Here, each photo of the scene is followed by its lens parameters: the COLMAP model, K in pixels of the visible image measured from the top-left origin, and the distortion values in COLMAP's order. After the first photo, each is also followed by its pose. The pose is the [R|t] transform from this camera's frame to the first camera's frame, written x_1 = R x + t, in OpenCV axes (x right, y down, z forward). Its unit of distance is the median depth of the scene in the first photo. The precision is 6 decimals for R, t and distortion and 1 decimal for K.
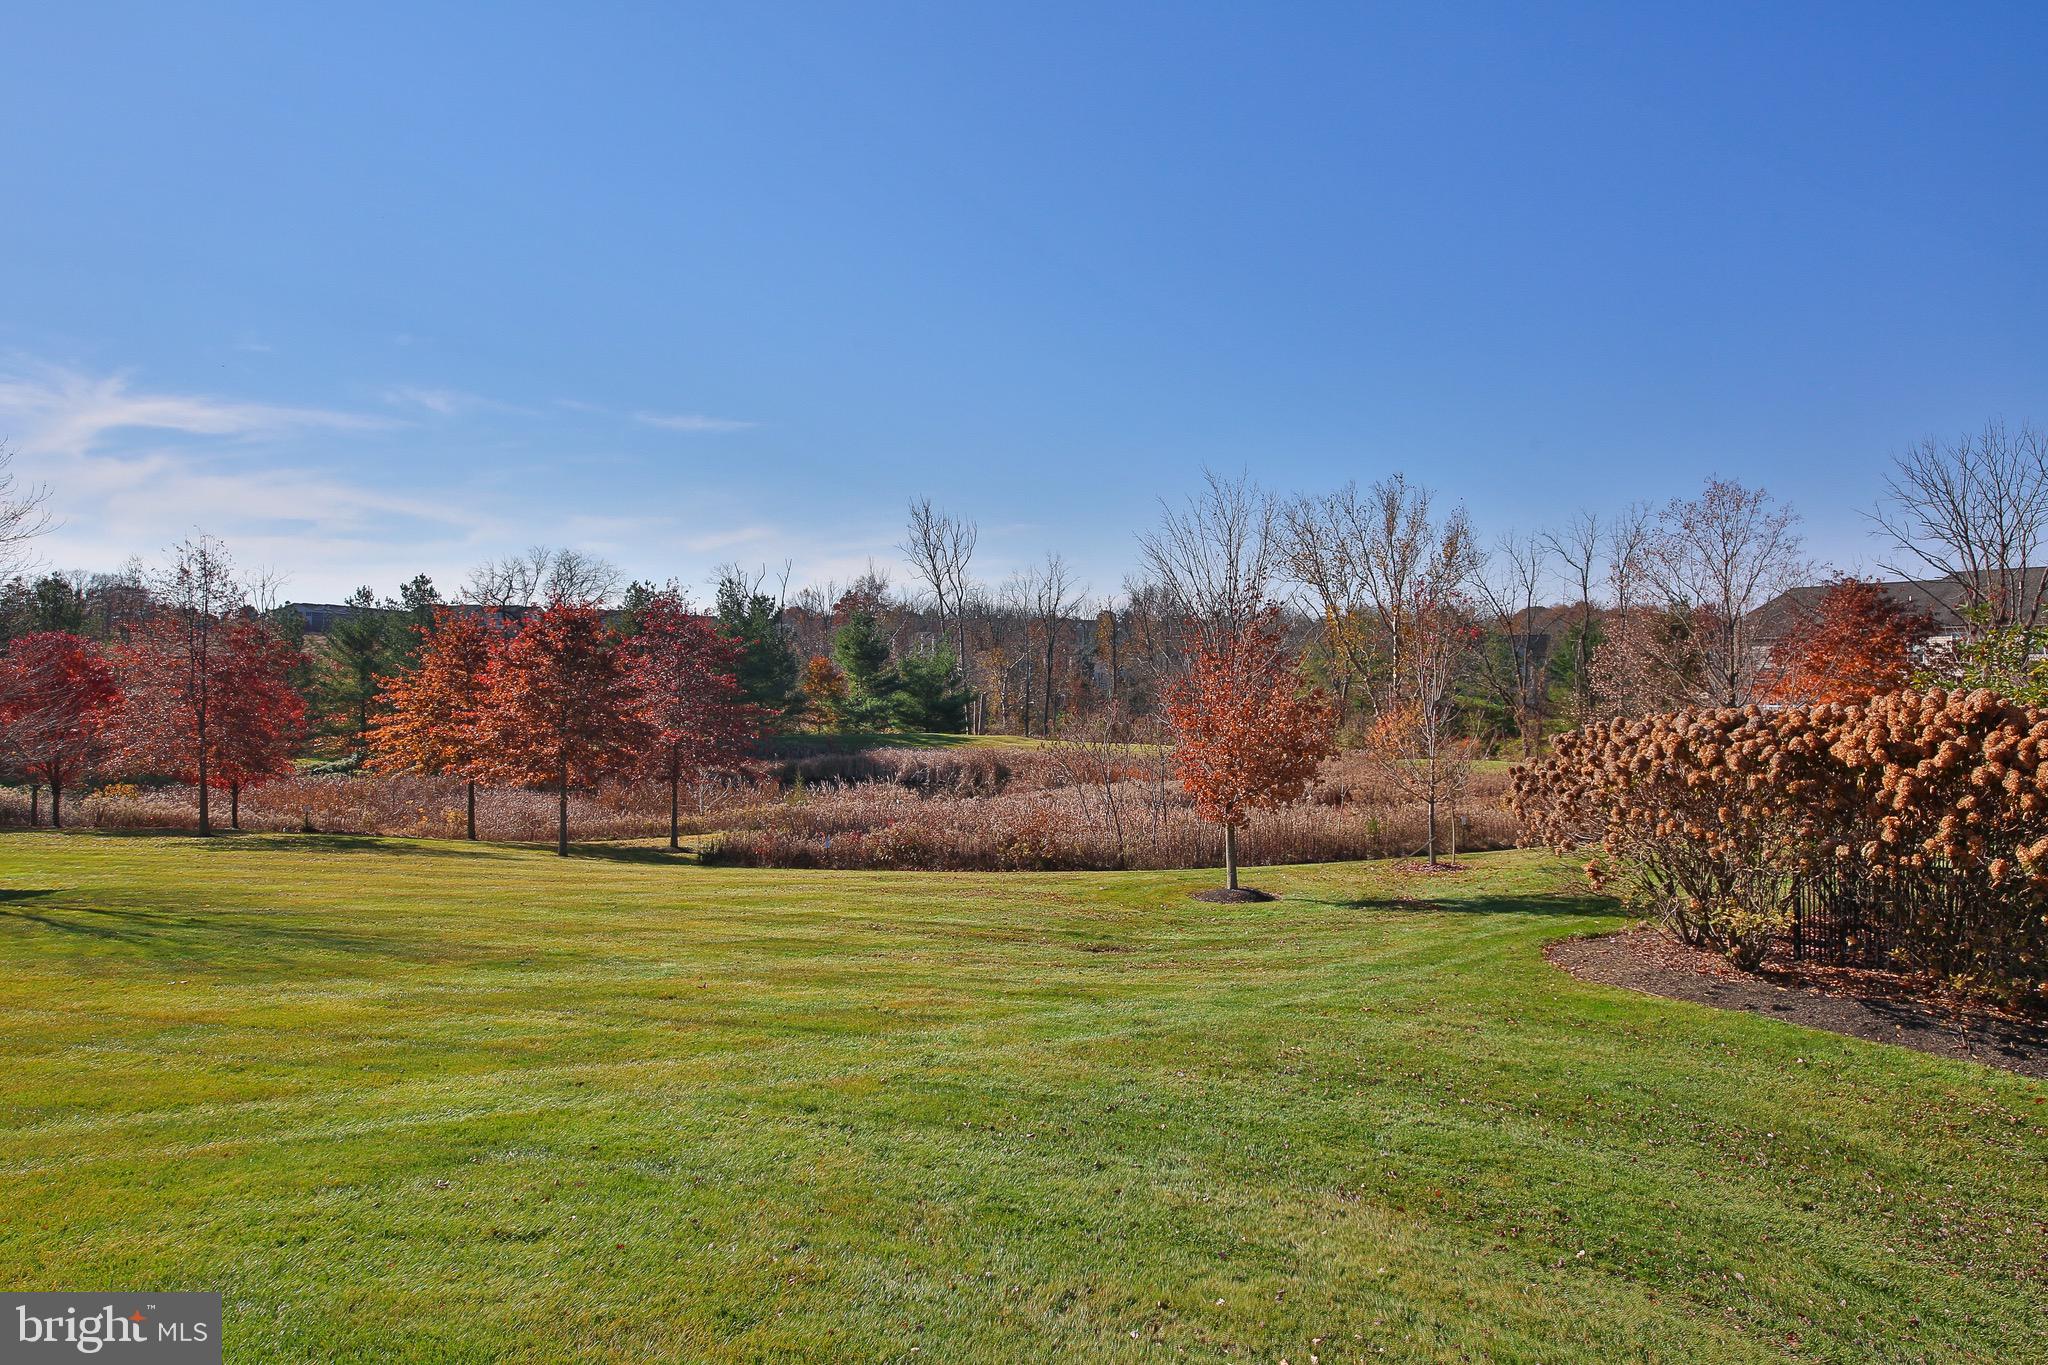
lens RADIAL K [[1167.7, 0, 1018.3], [0, 1167.7, 672.9], [0, 0, 1]] dist [0.003879, -0.007149]
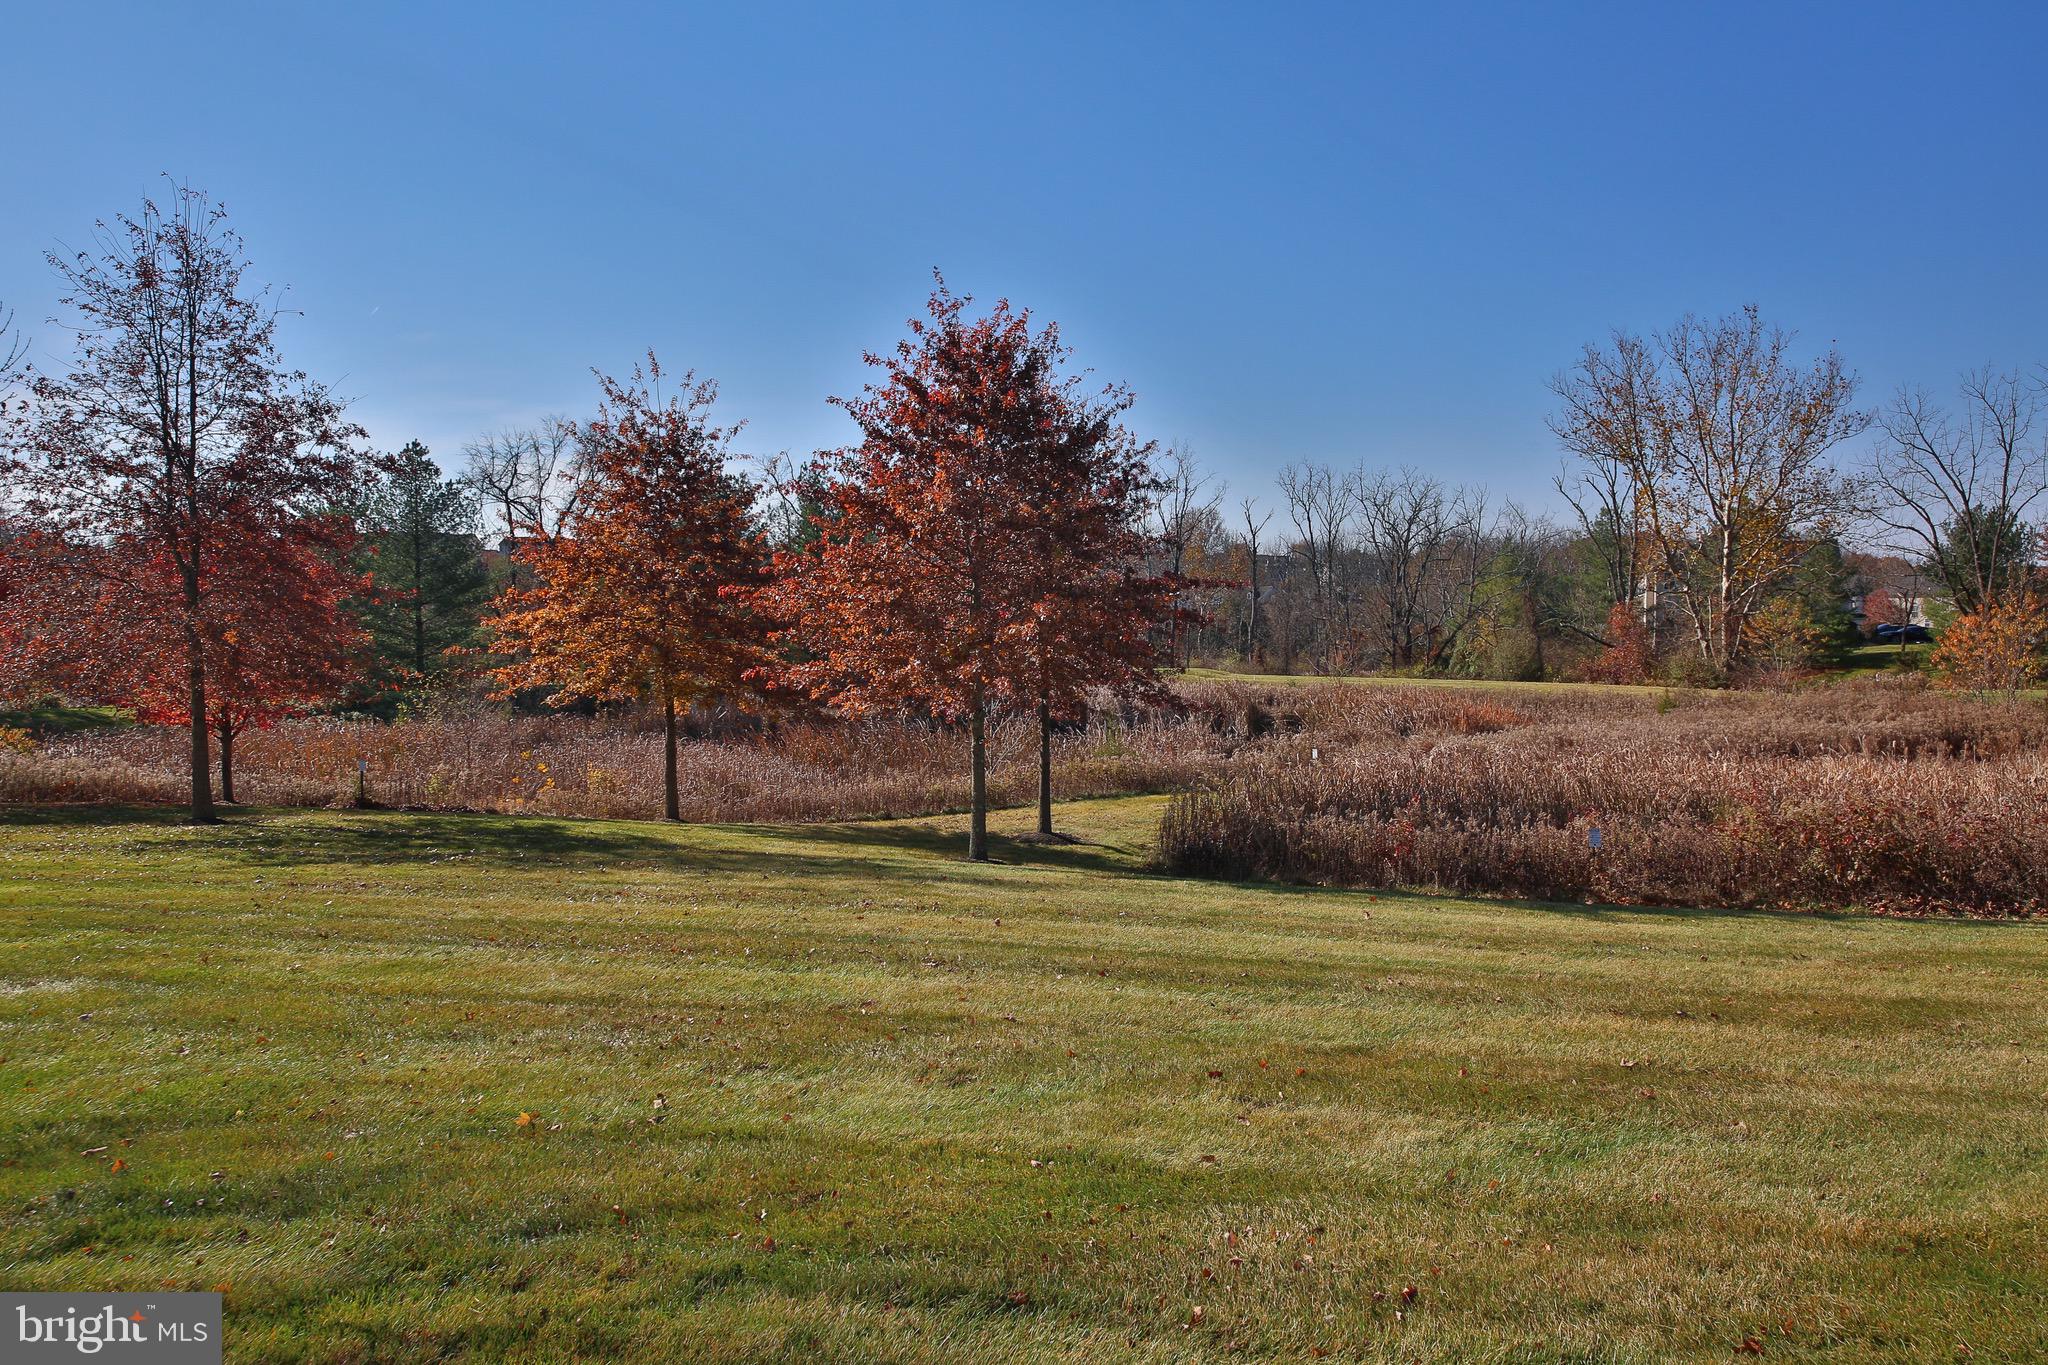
lens RADIAL K [[1326.4, 0, 1028.7], [0, 1326.4, 672.4], [0, 0, 1]] dist [0.025231, -0.000741]
pose [[0.999951, -0.002776, 0.009514, -0.278488], [0.002351, 0.999008, 0.044478, 0.041105], [-0.009628, -0.044453, 0.998965, 0.342707]]
